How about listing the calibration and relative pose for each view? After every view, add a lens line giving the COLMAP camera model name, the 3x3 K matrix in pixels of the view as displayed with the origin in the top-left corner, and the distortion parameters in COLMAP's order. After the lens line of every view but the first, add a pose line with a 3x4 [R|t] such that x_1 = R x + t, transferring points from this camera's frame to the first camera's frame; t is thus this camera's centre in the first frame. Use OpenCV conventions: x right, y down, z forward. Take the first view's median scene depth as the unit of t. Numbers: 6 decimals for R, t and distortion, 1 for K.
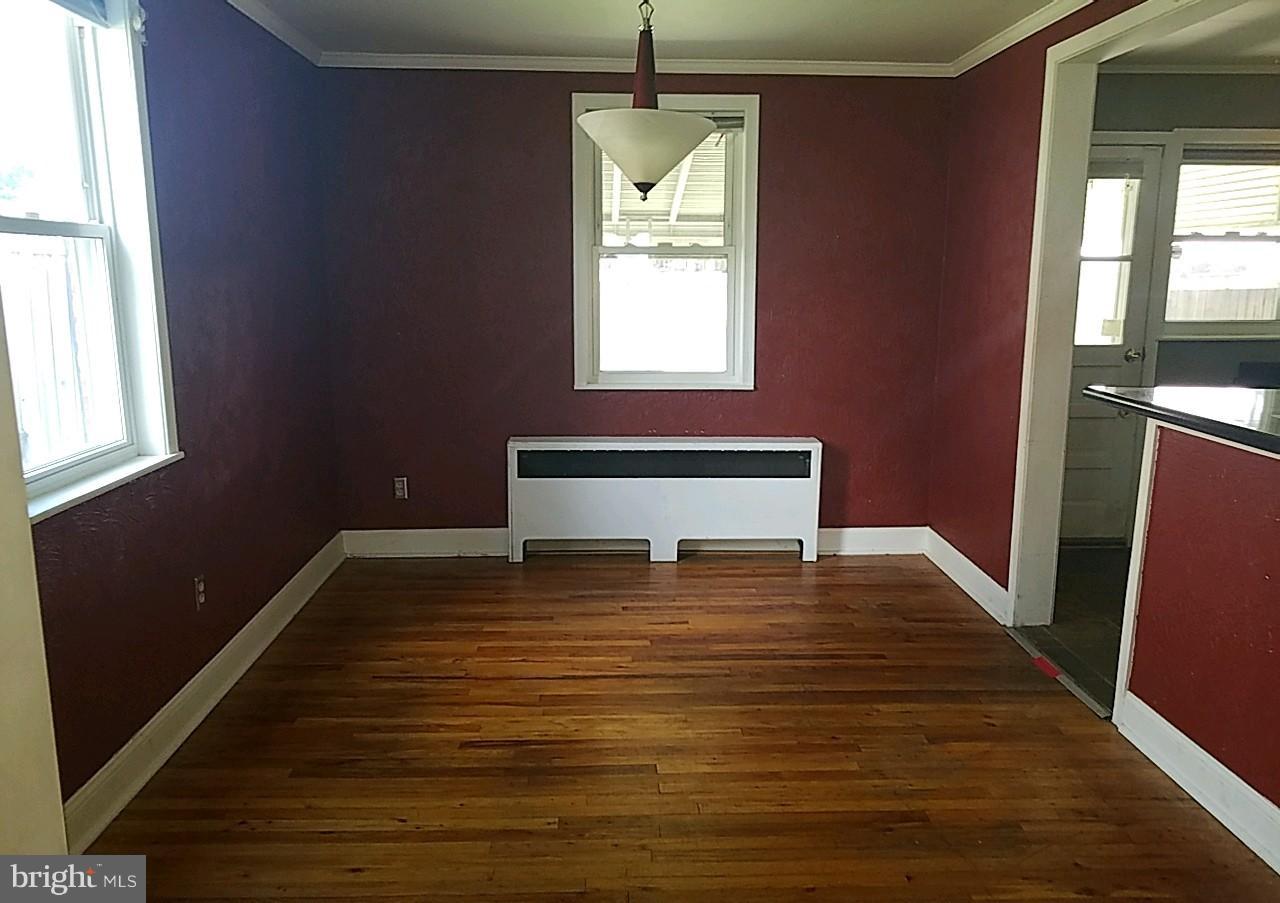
lens RADIAL K [[1009.2, 0, 639.4], [0, 1009.2, 474.9], [0, 0, 1]] dist [0.006860, 0.001046]
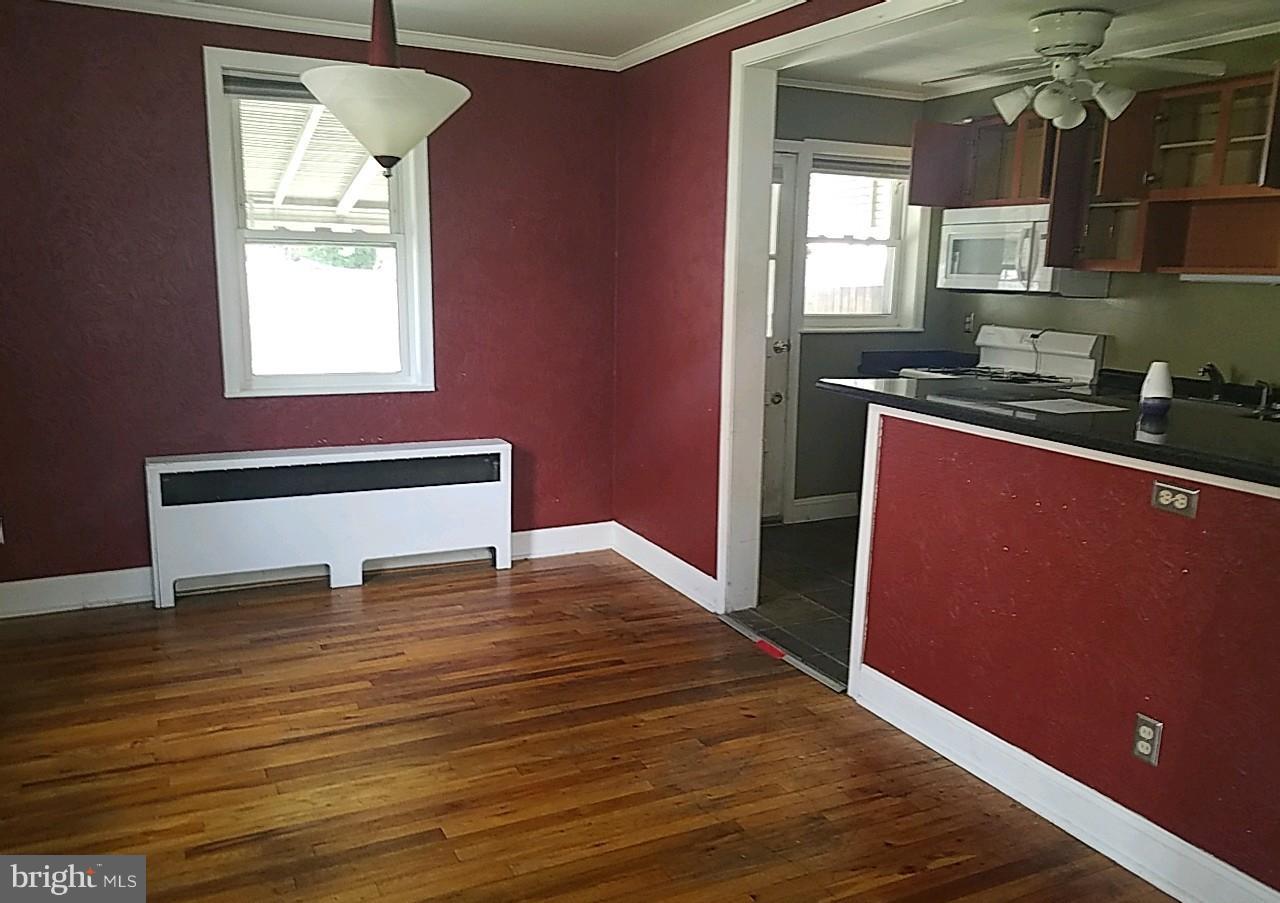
lens RADIAL K [[1009.2, 0, 639.4], [0, 1009.2, 474.9], [0, 0, 1]] dist [0.006860, 0.001046]
pose [[0.910988, -0.067384, 0.406892, -0.117327], [0.064262, 0.997705, 0.021351, -0.018104], [-0.407397, 0.006697, 0.913227, 0.095326]]
